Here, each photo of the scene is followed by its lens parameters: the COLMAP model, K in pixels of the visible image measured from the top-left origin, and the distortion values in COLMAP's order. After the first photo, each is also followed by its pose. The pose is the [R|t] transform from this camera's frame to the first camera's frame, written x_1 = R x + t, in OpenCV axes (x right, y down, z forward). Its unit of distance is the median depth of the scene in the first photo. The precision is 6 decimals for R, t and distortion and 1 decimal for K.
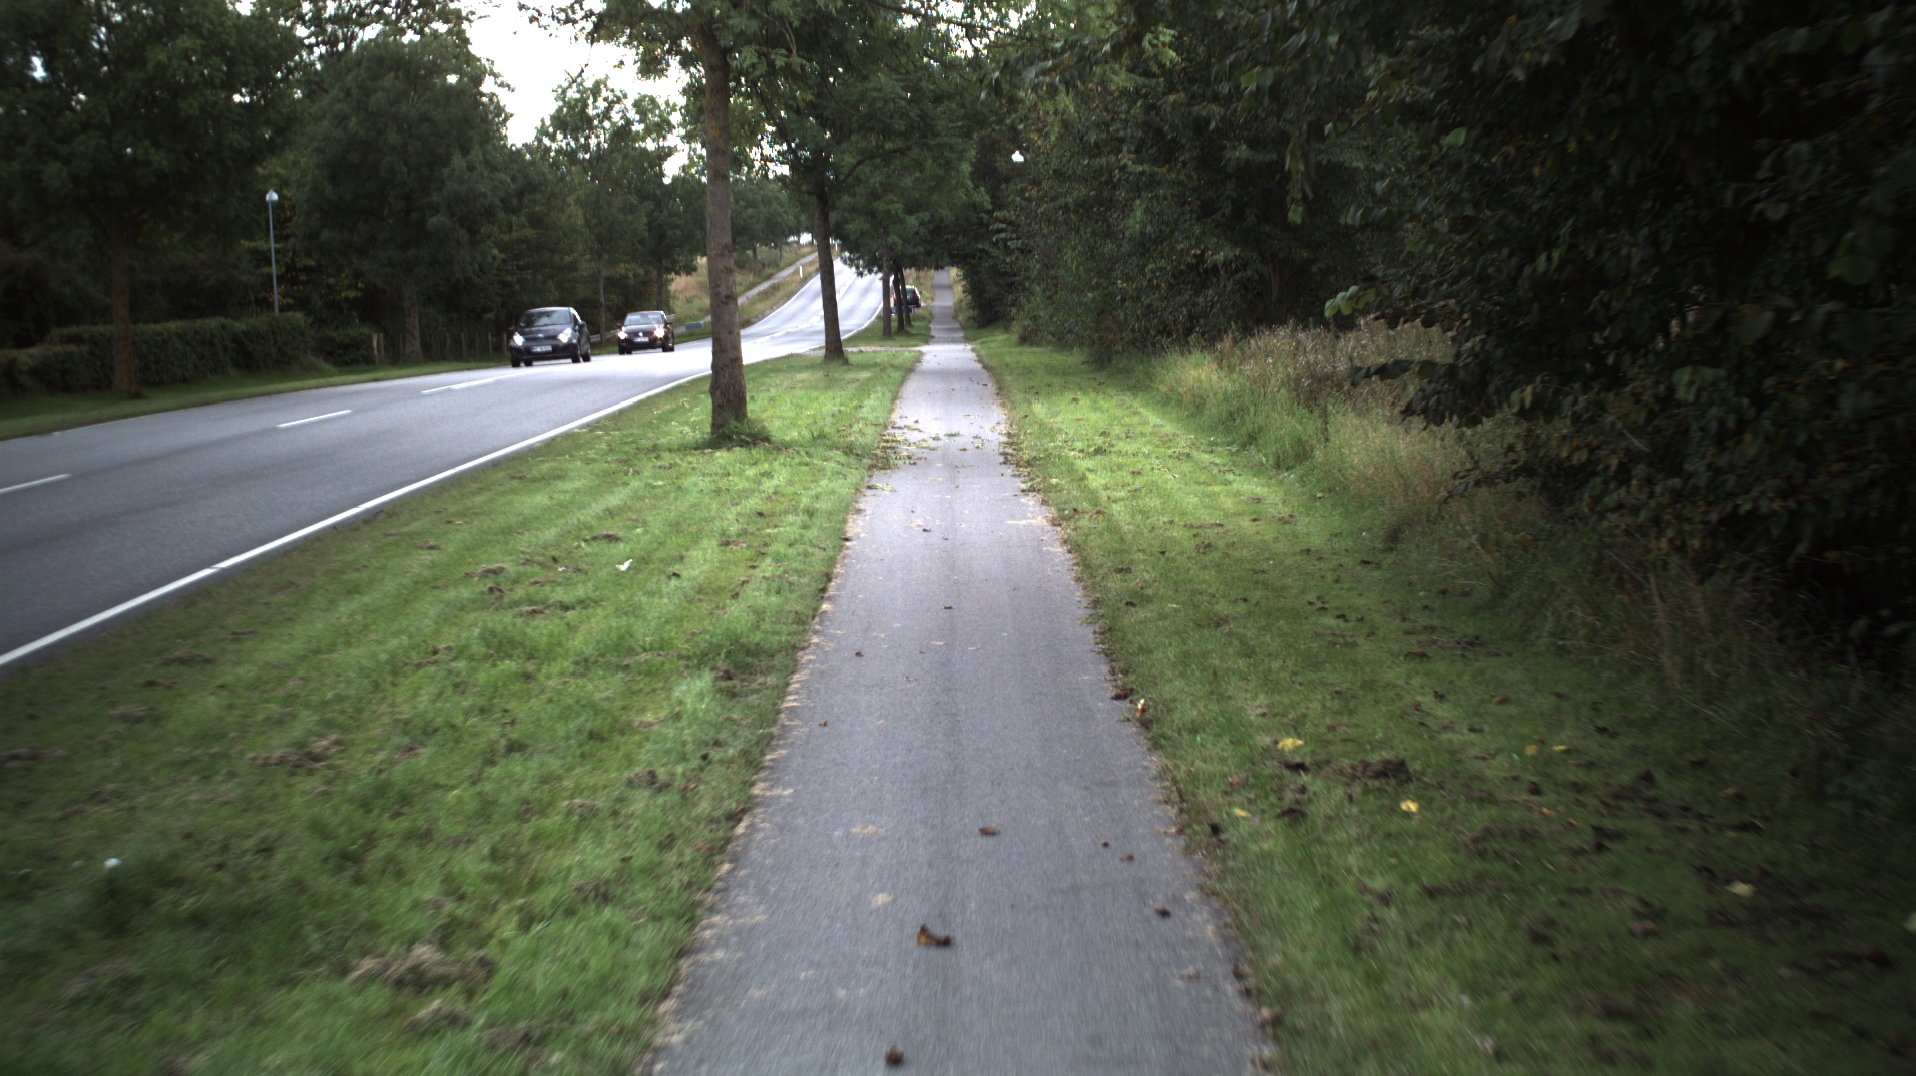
lens RADIAL K [[3473.4, 0, 958.0], [0, 3473.4, 538.0], [0, 0, 1]] dist [-0.327773, 0.680345]
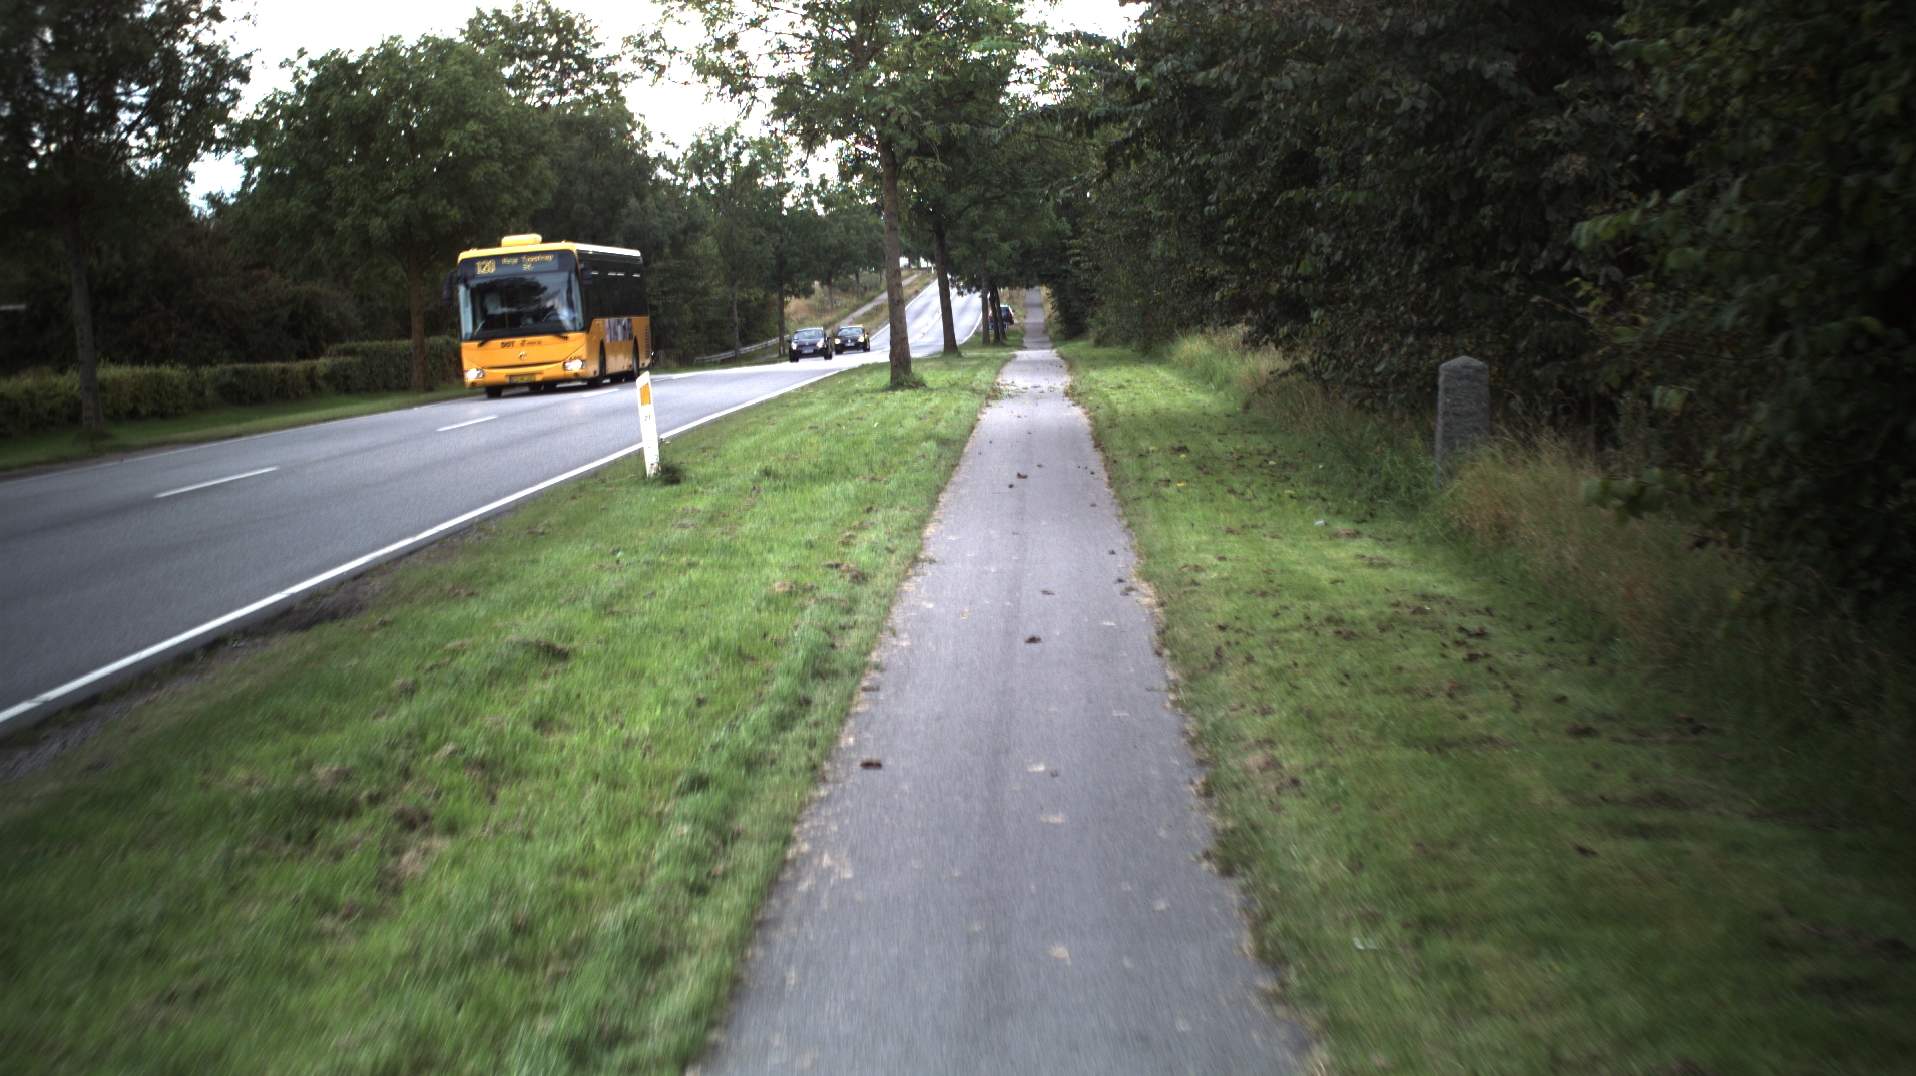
lens RADIAL K [[3473.4, 0, 958.0], [0, 3473.4, 538.0], [0, 0, 1]] dist [-0.327773, 0.680345]
pose [[0.999465, -0.017061, -0.027890, 0.002145], [0.016886, 0.999836, -0.006508, 0.017766], [0.027996, 0.006034, 0.999590, -0.212252]]
